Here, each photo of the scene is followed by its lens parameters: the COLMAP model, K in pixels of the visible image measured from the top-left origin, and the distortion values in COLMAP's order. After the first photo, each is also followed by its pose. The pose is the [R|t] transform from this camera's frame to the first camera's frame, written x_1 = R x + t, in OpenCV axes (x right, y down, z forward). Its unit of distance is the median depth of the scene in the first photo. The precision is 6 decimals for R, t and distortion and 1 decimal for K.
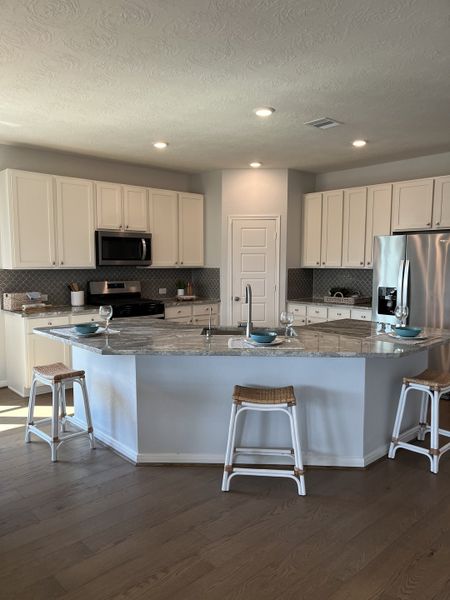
lens RADIAL K [[444.9, 0, 225.4], [0, 444.9, 308.9], [0, 0, 1]] dist [-0.002471, -0.003213]
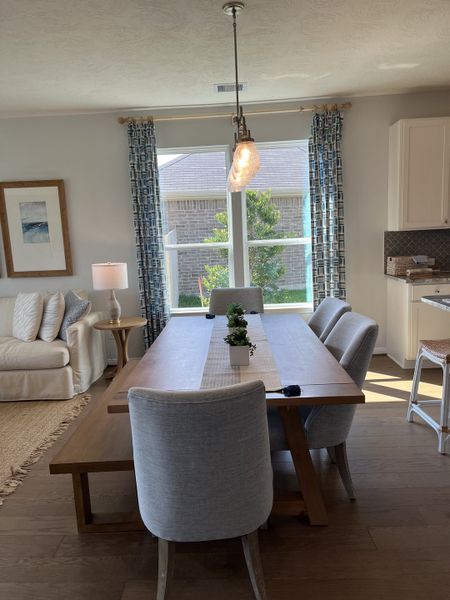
lens RADIAL K [[444.9, 0, 225.4], [0, 444.9, 308.9], [0, 0, 1]] dist [-0.002471, -0.003213]
pose [[0.705878, 0.077353, -0.704097, -0.069976], [-0.021177, 0.995880, 0.088178, -0.000976], [0.708017, -0.047332, 0.704608, 0.082000]]
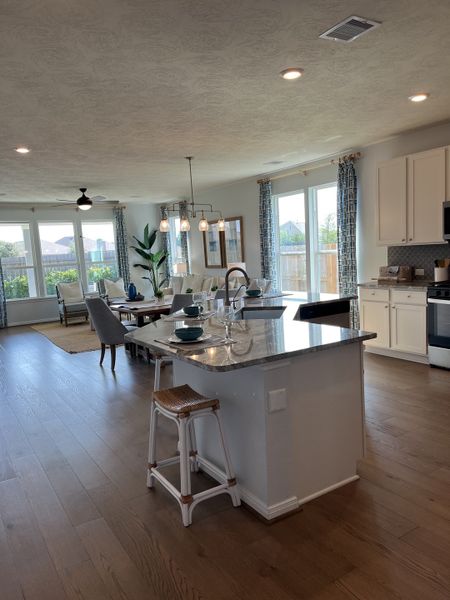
lens RADIAL K [[444.9, 0, 225.4], [0, 444.9, 308.9], [0, 0, 1]] dist [-0.002471, -0.003213]
pose [[-0.167516, 0.135549, -0.976506, 0.823271], [-0.043970, 0.988490, 0.144756, -0.081329], [0.984888, 0.067186, -0.159627, 0.820228]]
